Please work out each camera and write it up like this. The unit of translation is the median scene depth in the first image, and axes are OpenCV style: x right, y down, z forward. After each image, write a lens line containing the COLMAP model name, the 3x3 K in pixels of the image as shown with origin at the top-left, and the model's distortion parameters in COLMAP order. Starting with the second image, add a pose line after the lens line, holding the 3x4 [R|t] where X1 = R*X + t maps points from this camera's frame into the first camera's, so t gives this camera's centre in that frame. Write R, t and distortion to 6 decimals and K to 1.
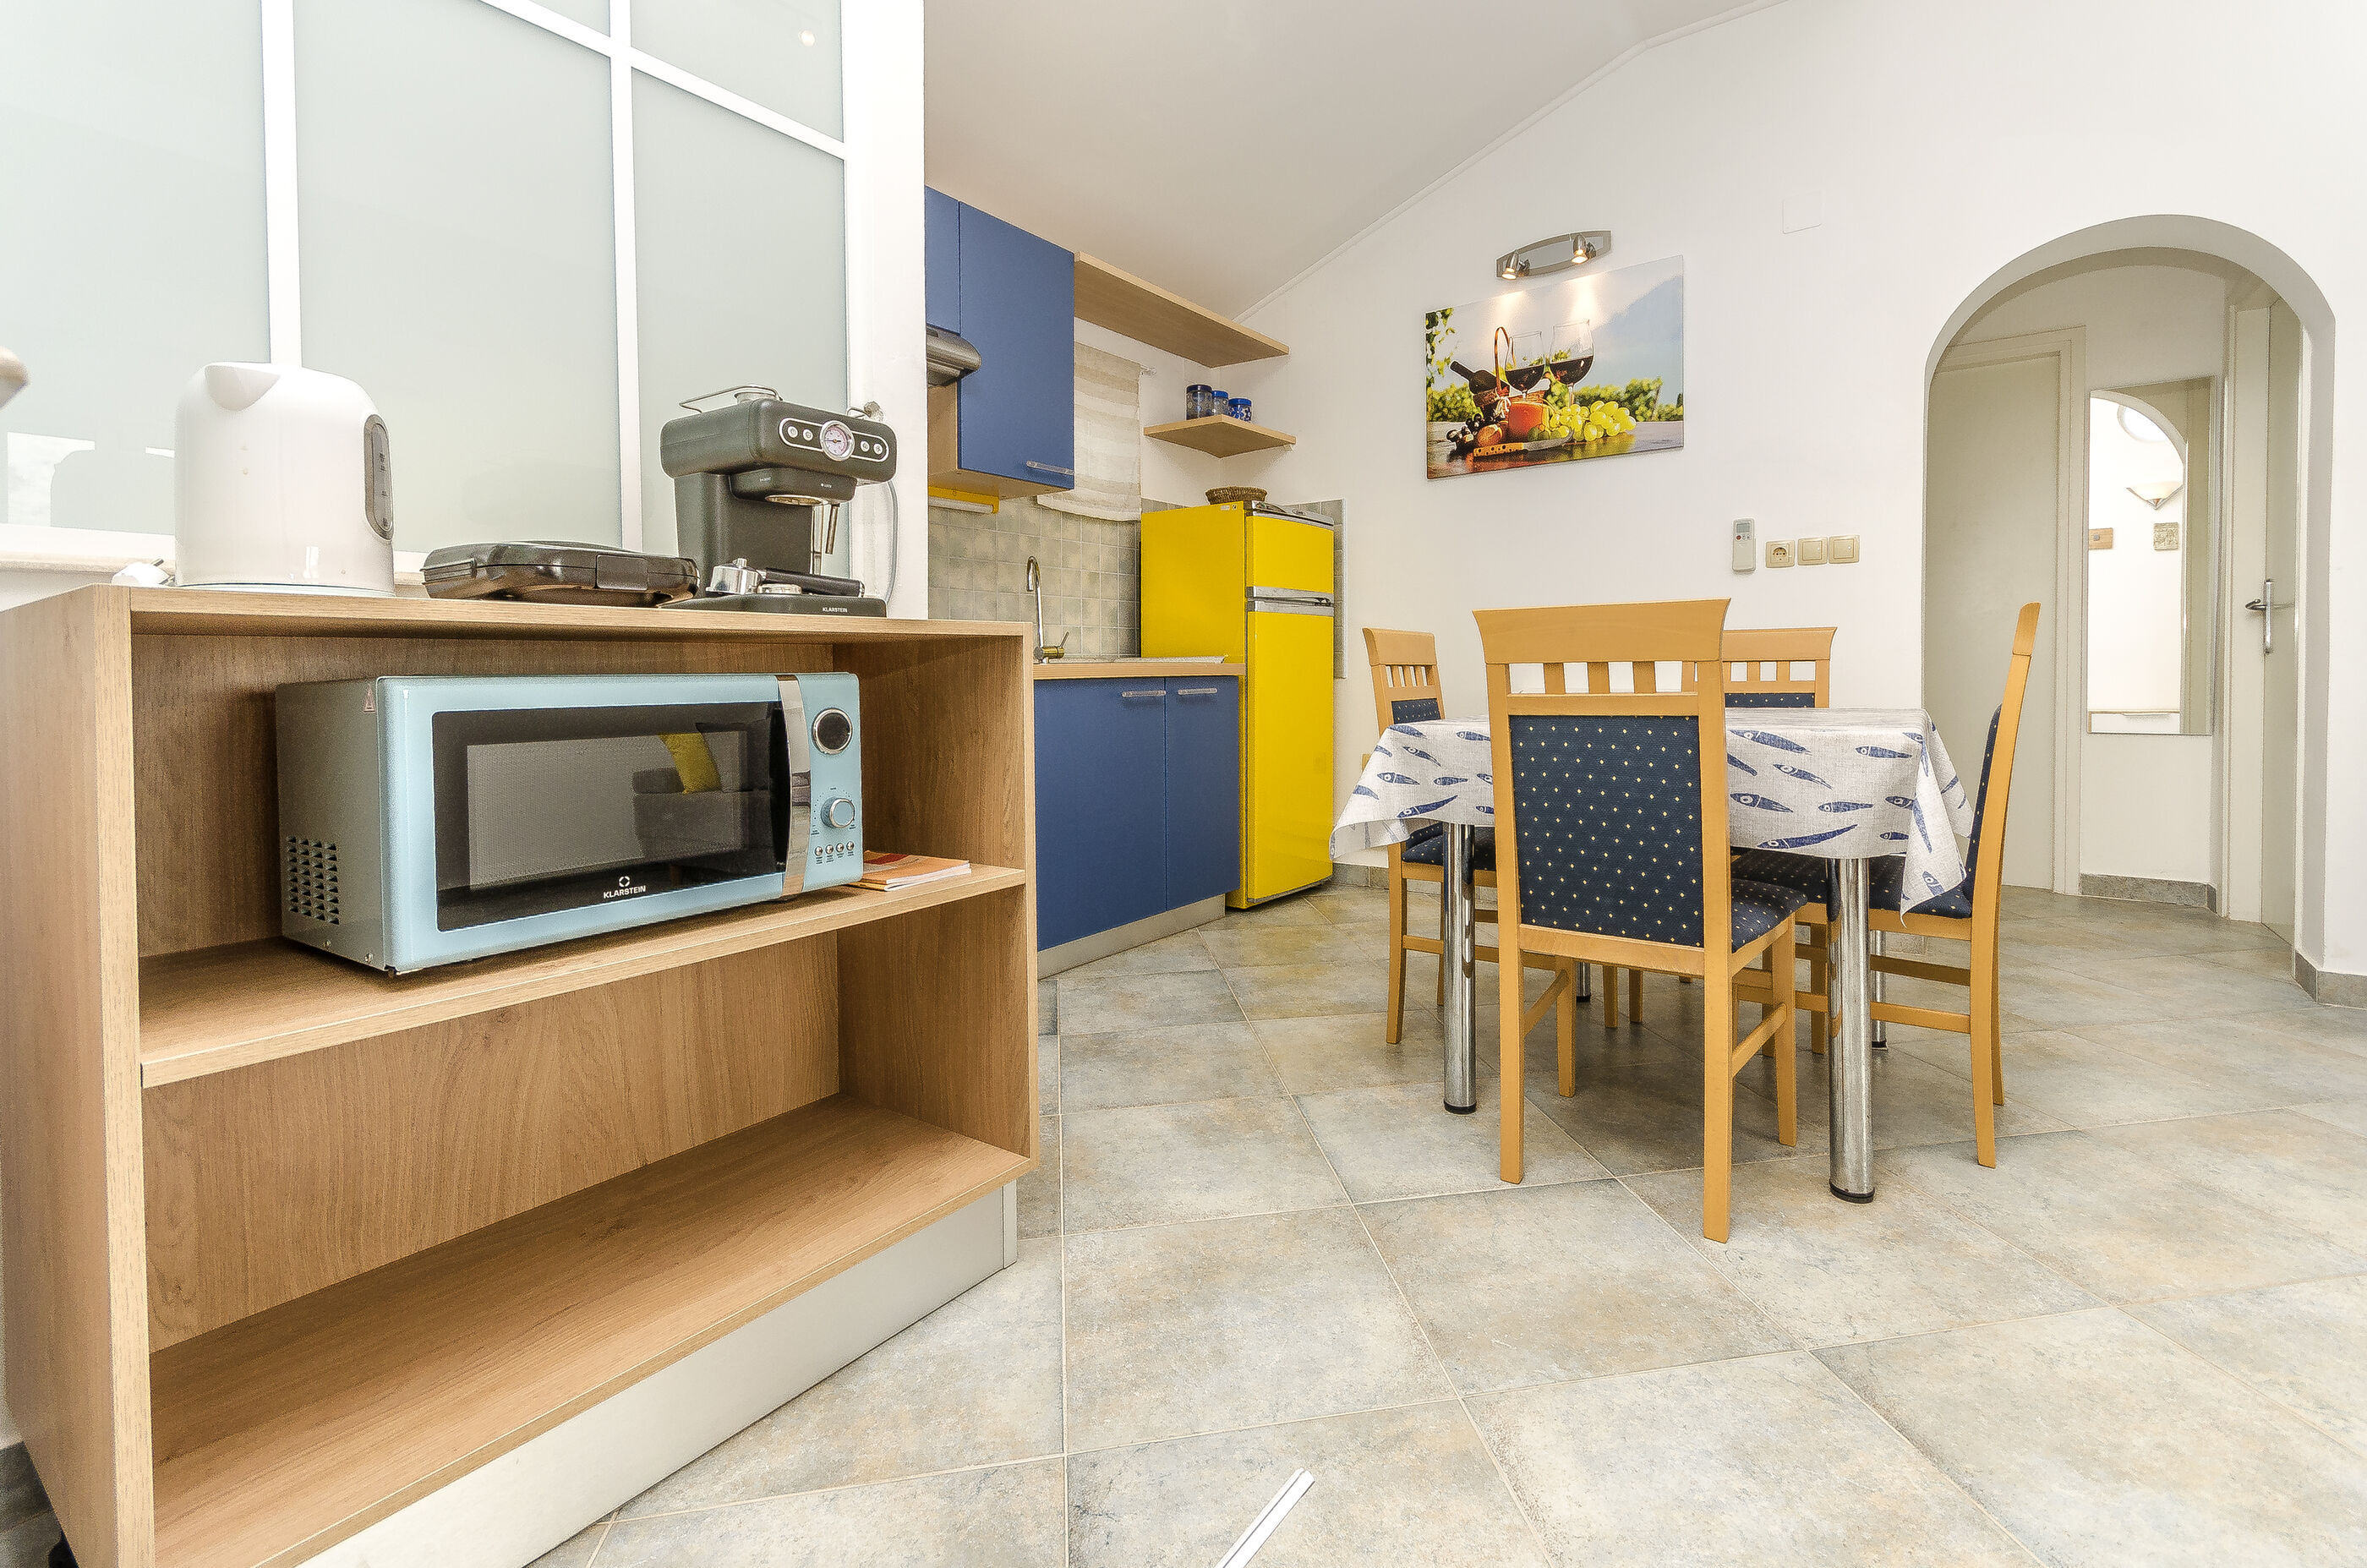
lens RADIAL K [[1049.9, 0, 1256.4], [0, 1049.9, 658.2], [0, 0, 1]] dist [0.004423, 0.000484]
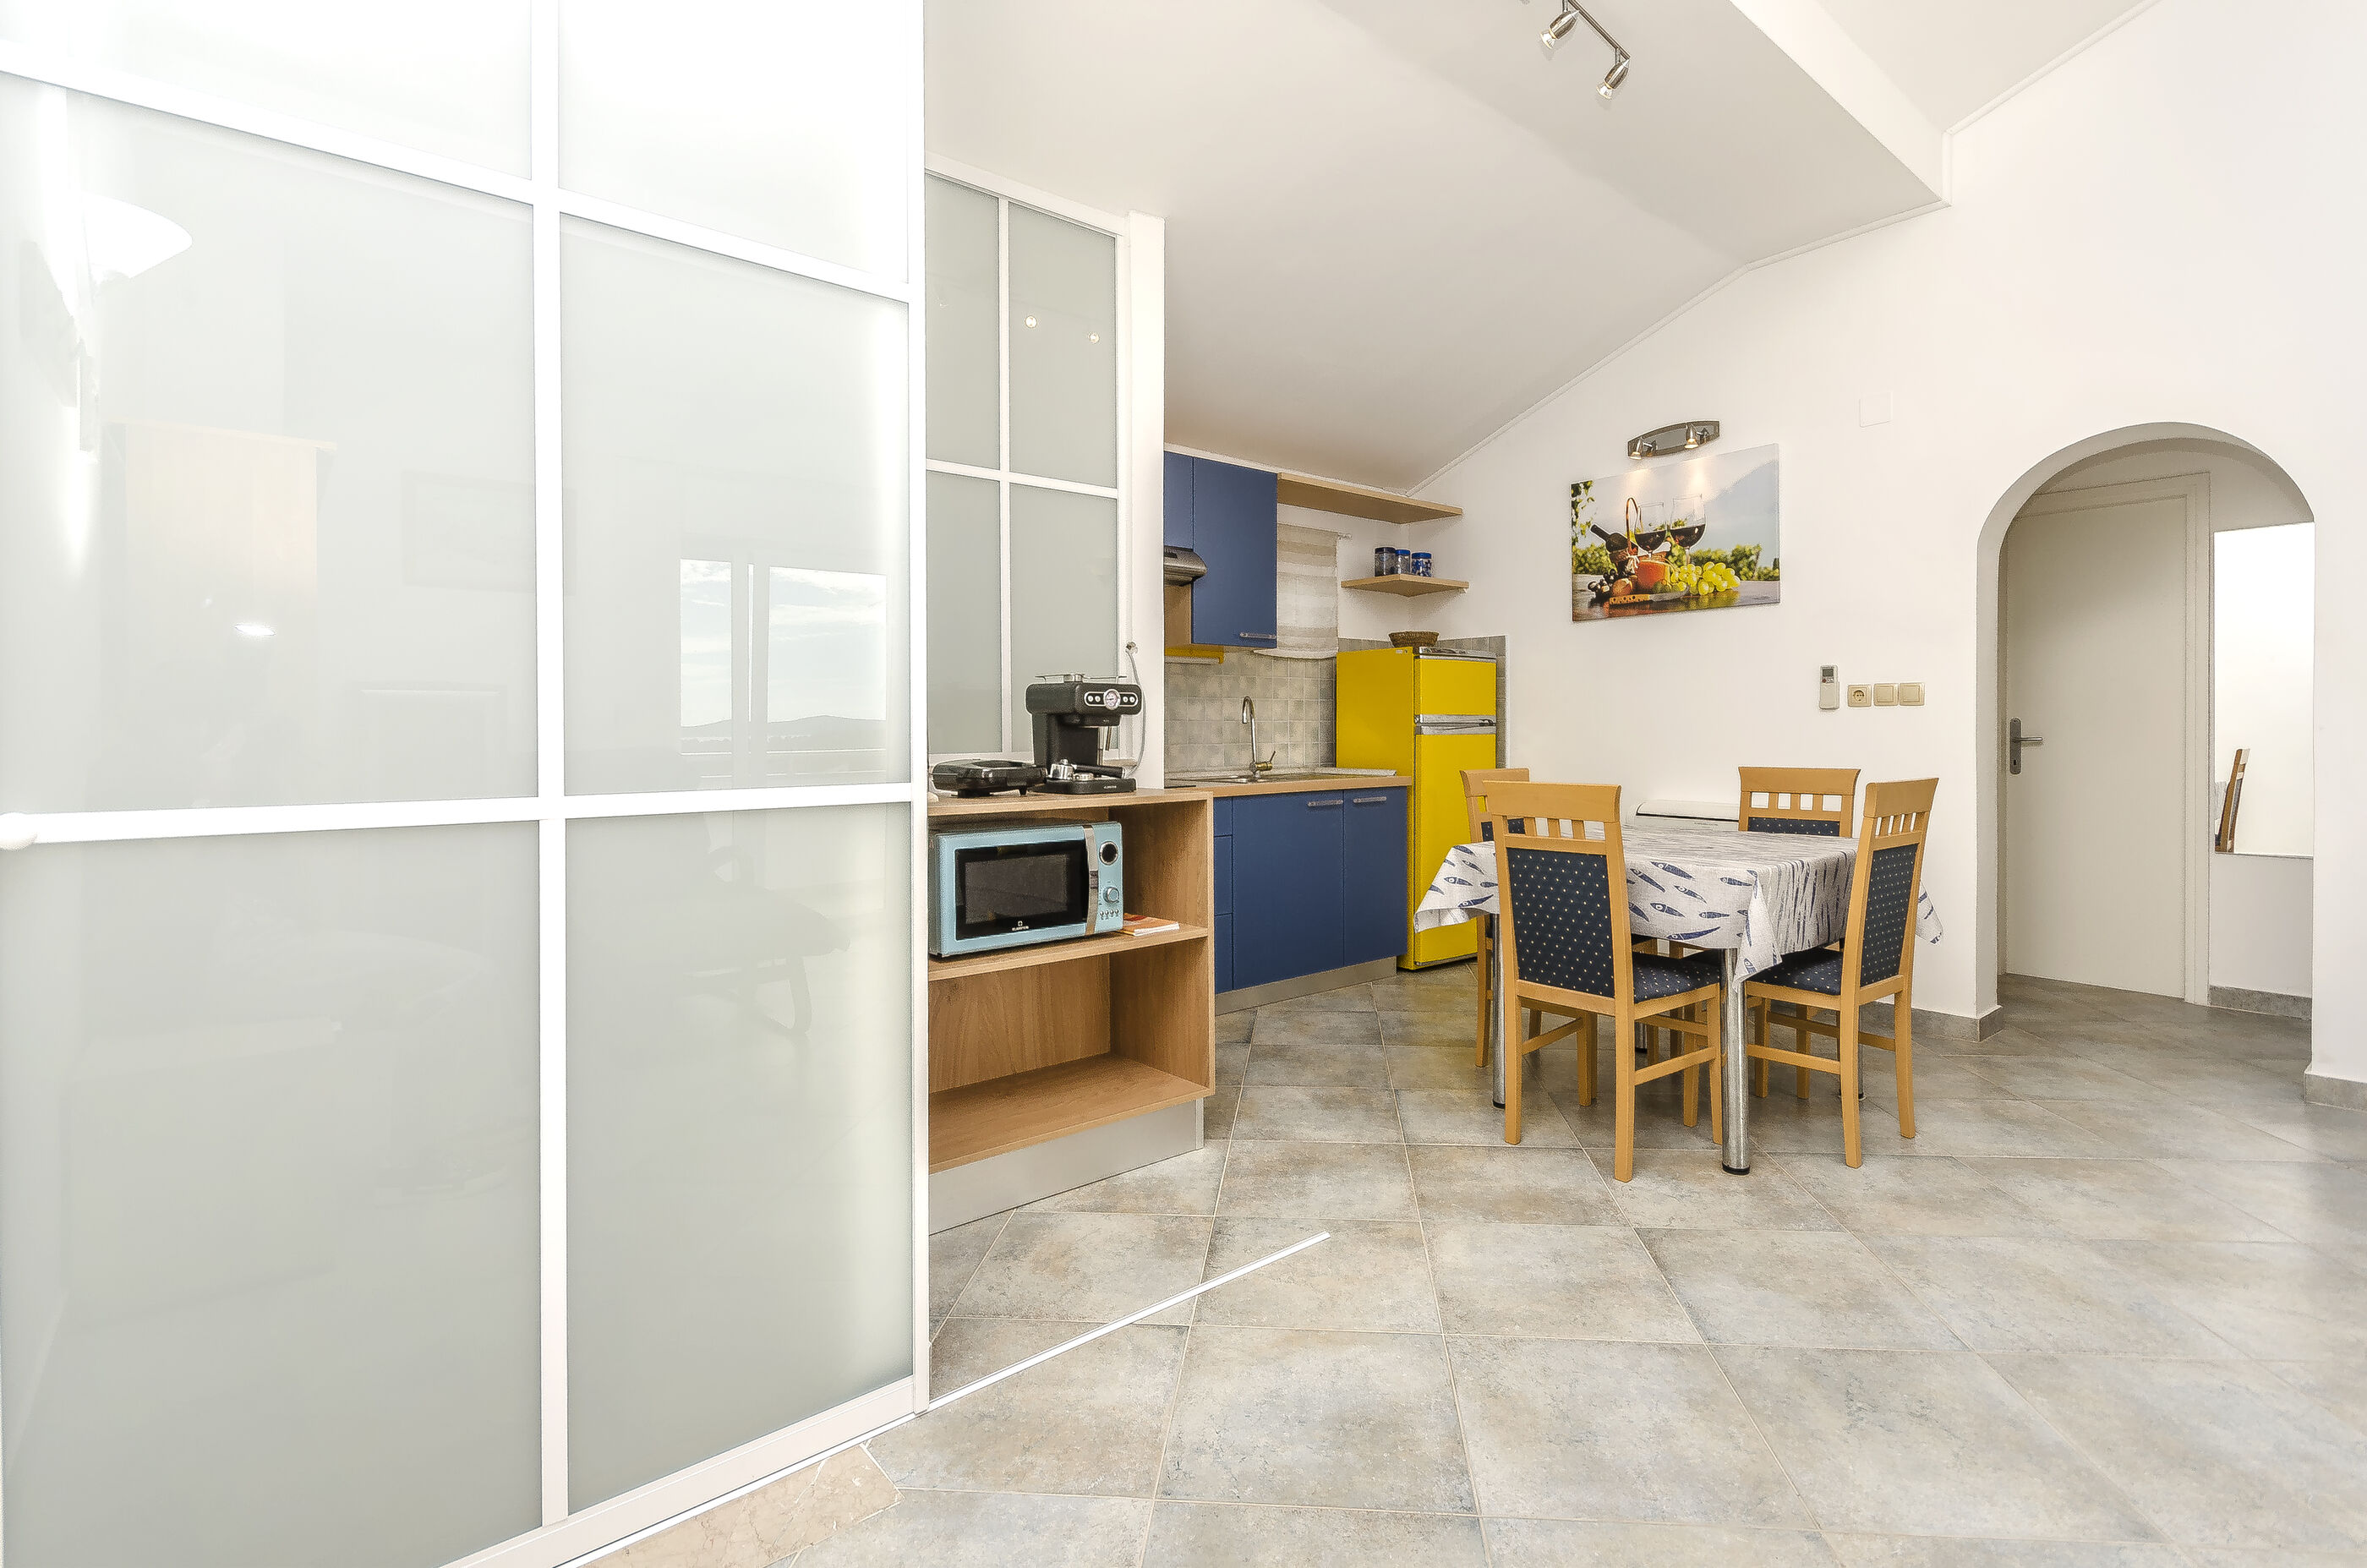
lens RADIAL K [[1109.1, 0, 1267.1], [0, 1109.1, 704.6], [0, 0, 1]] dist [0.001927, 0.000266]
pose [[0.971699, 0.003495, -0.236196, 0.136365], [-0.005530, 0.999953, -0.007952, -0.070291], [0.236157, 0.009033, 0.971673, -0.346805]]
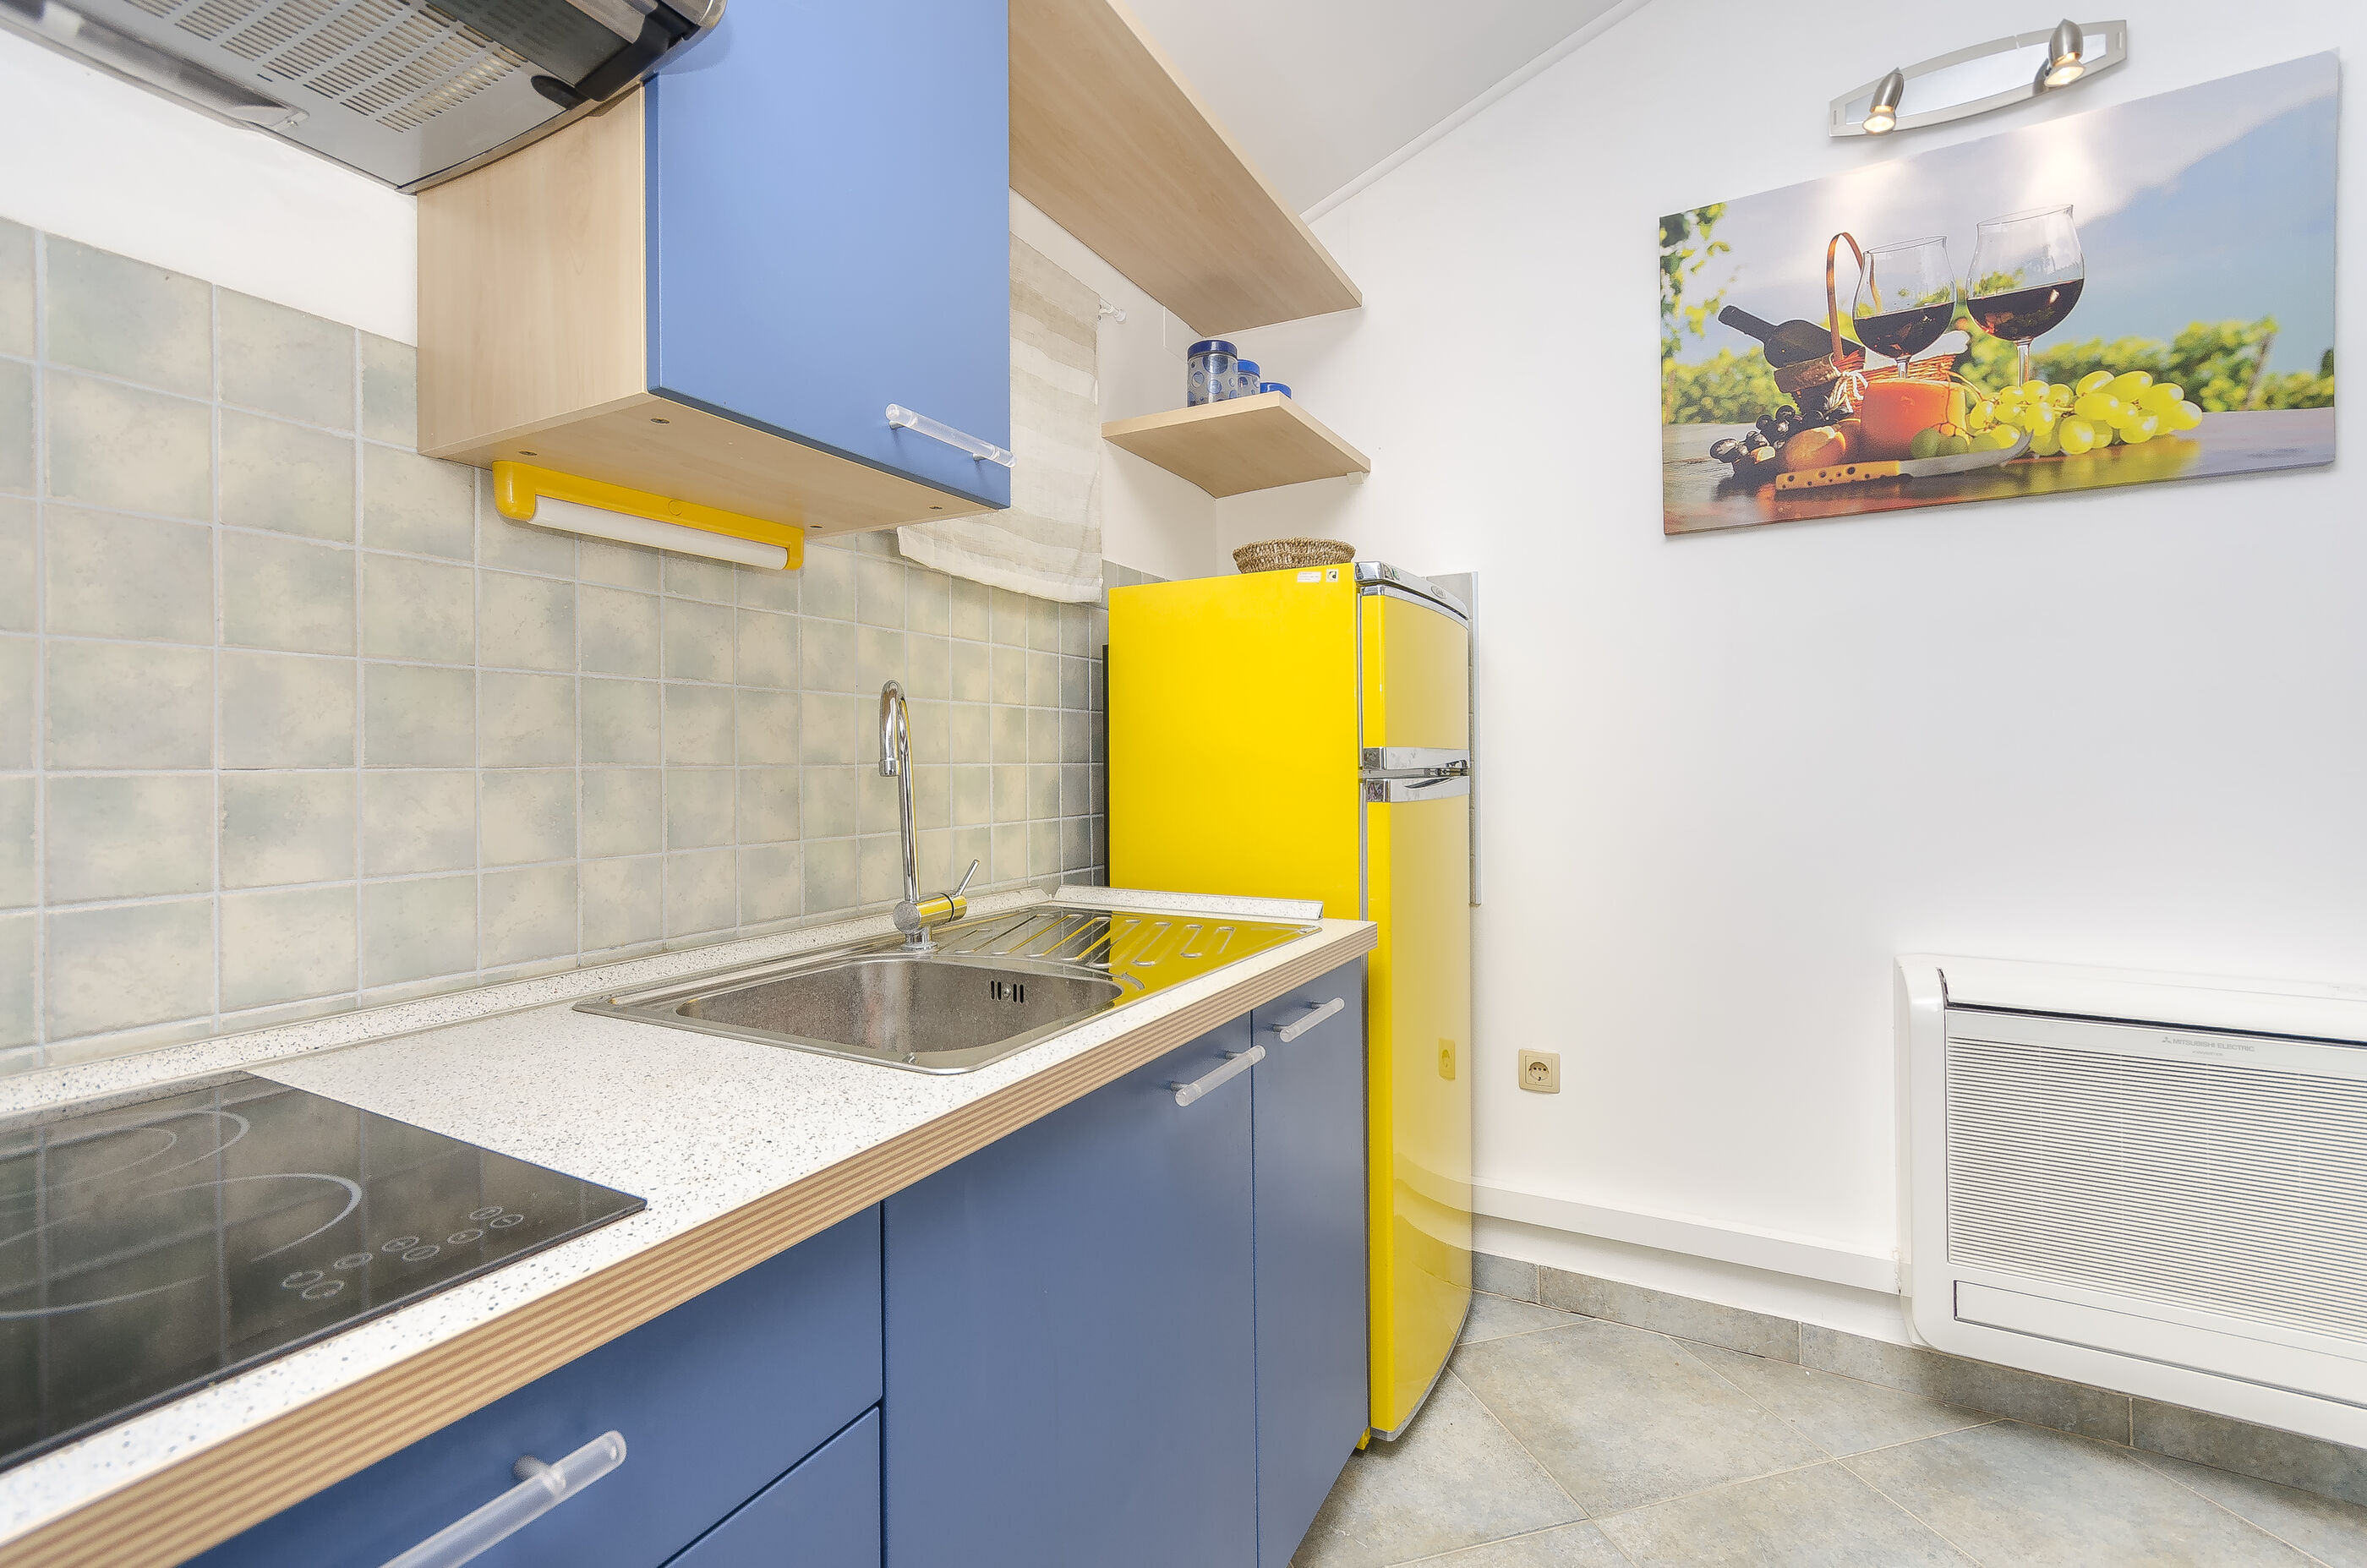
lens RADIAL K [[1005.5, 0, 1147.8], [0, 1005.5, 722.2], [0, 0, 1]] dist [-0.000437, -0.000002]
pose [[0.997659, 0.014525, 0.066821, -0.133892], [-0.012543, 0.999471, -0.029993, -0.067418], [-0.067221, 0.029084, 0.997314, 0.584334]]
